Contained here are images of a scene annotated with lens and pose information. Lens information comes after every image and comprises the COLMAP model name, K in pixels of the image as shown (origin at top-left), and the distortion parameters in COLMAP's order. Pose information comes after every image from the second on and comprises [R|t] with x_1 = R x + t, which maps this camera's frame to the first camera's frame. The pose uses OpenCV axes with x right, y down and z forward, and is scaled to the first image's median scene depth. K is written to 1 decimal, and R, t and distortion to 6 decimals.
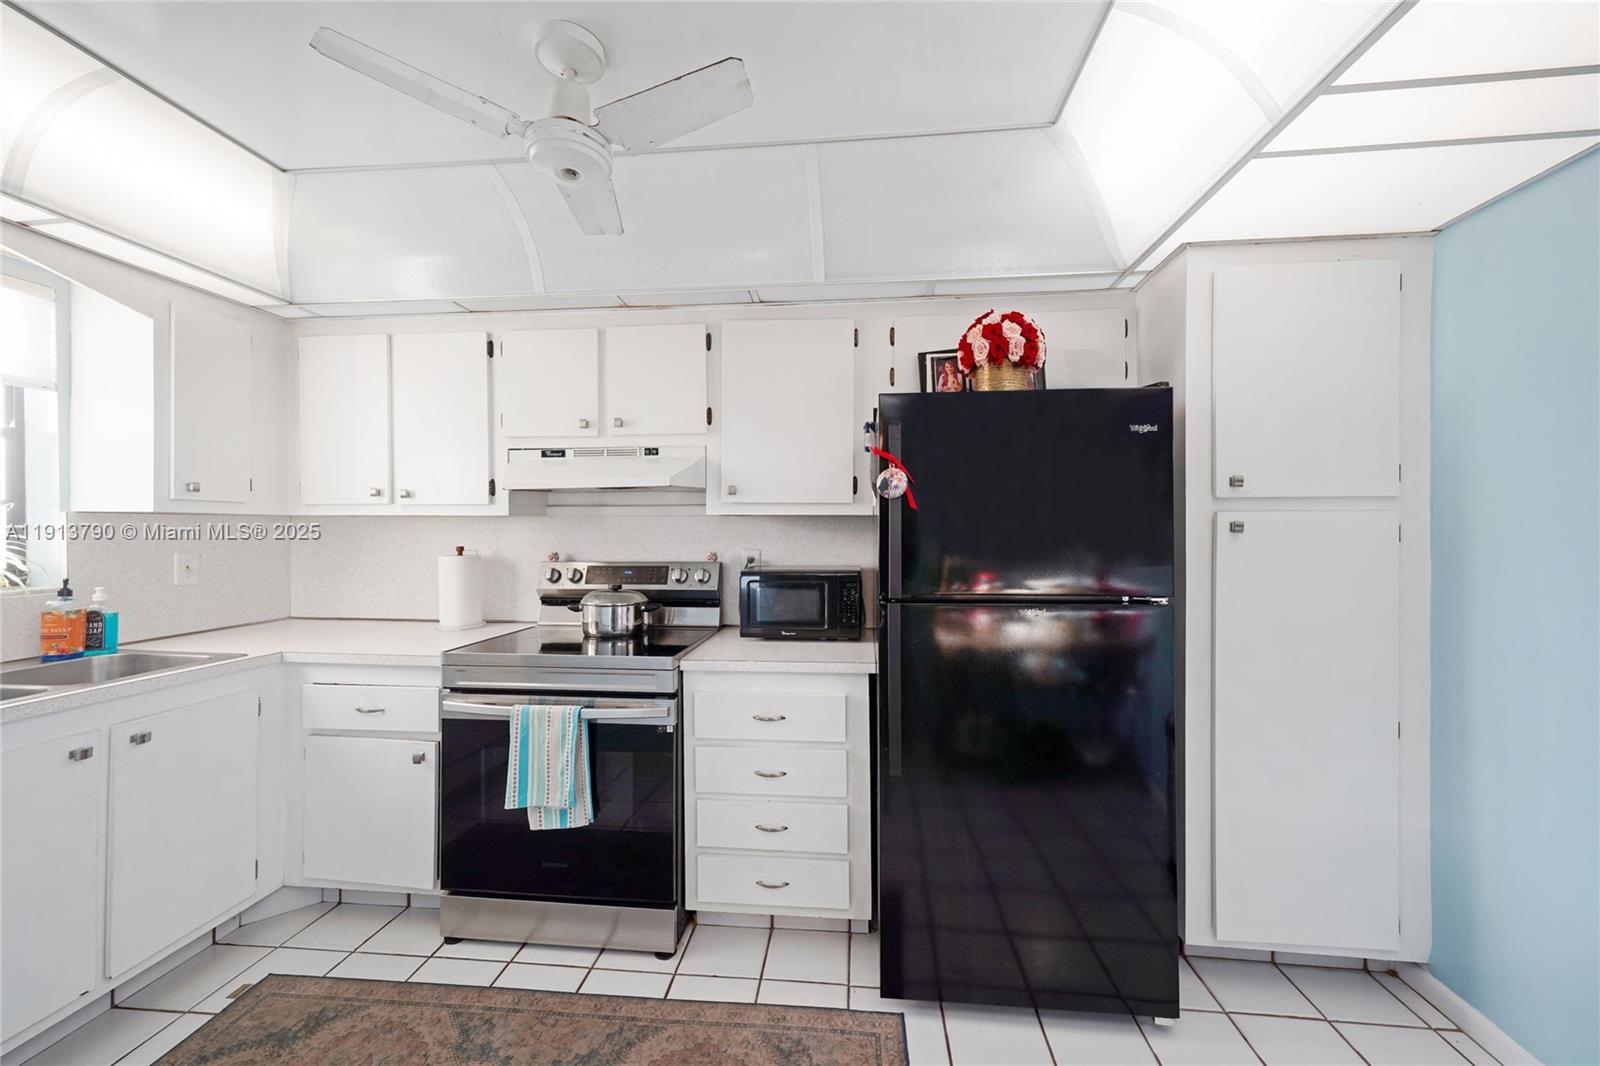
lens RADIAL K [[602.8, 0, 800.0], [0, 602.8, 533.0], [0, 0, 1]] dist [0.001488, 0.000204]
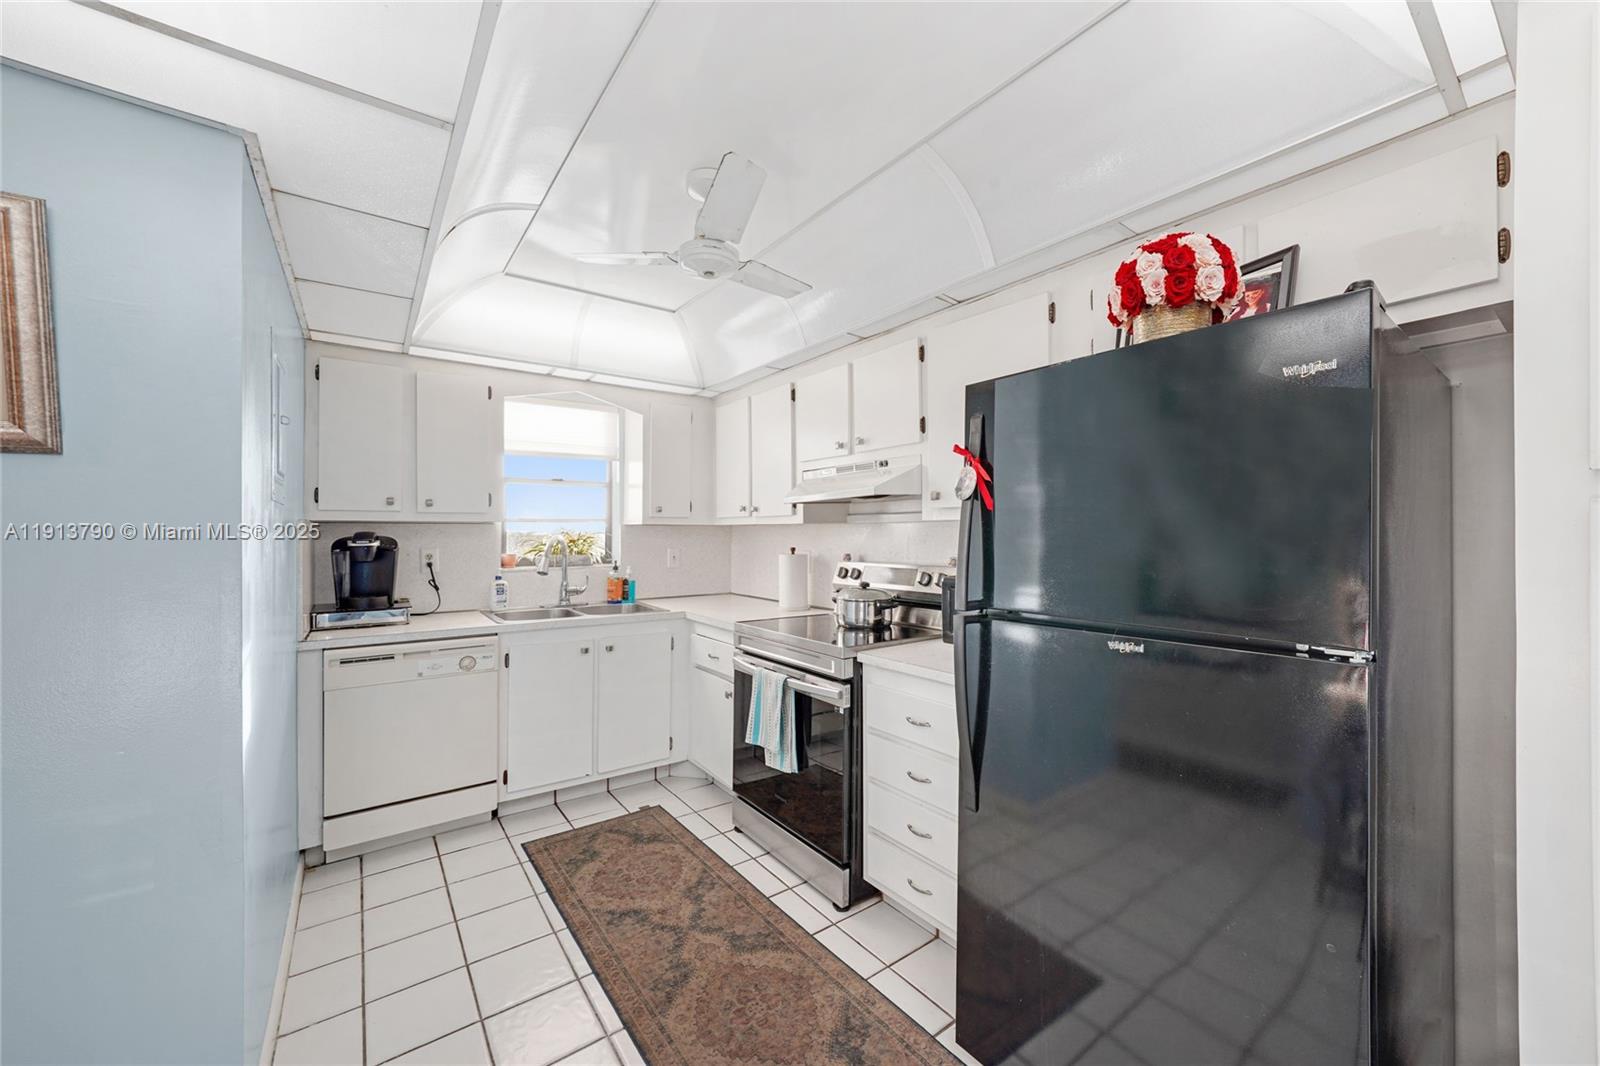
lens RADIAL K [[601.3, 0, 800.0], [0, 601.3, 533.0], [0, 0, 1]] dist [-0.018431, -0.000014]
pose [[0.668560, -0.001506, -0.743657, 0.544846], [-0.004457, 0.999972, -0.006032, -0.001392], [0.743645, 0.007348, 0.668534, 0.177998]]
